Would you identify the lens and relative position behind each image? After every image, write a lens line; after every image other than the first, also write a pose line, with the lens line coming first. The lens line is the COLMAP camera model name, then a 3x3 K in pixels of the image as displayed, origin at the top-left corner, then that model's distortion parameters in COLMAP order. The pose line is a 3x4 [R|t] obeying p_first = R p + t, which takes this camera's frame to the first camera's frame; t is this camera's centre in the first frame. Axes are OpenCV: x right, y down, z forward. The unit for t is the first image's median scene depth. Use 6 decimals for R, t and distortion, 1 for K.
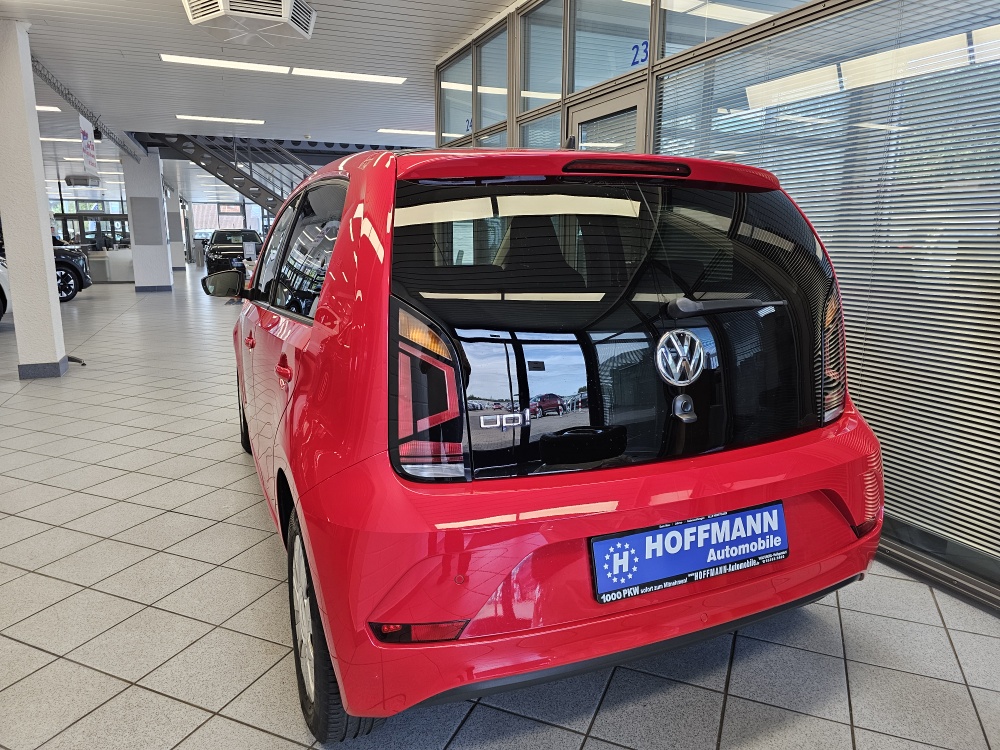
lens RADIAL K [[681.5, 0, 487.6], [0, 681.5, 353.5], [0, 0, 1]] dist [0.029223, -0.000310]
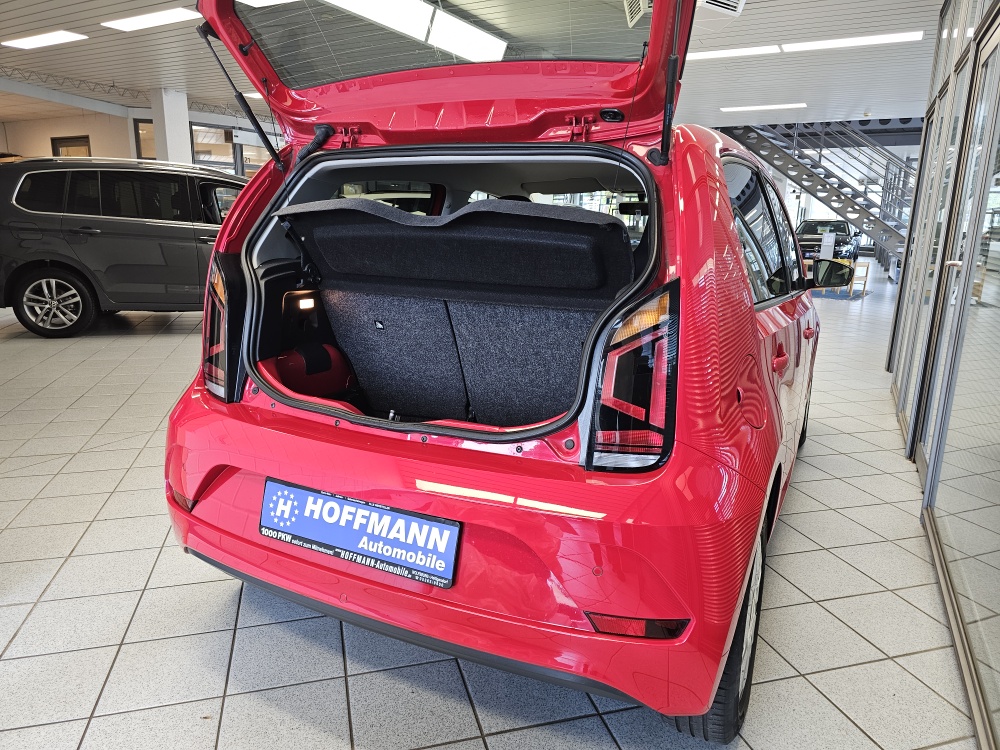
lens RADIAL K [[673.1, 0, 502.6], [0, 673.1, 365.0], [0, 0, 1]] dist [0.065697, -0.074012]
pose [[0.639108, 0.175845, -0.748745, 1.120246], [-0.153380, 0.983098, 0.099963, -0.077502], [0.753668, 0.050955, 0.655277, 0.506611]]
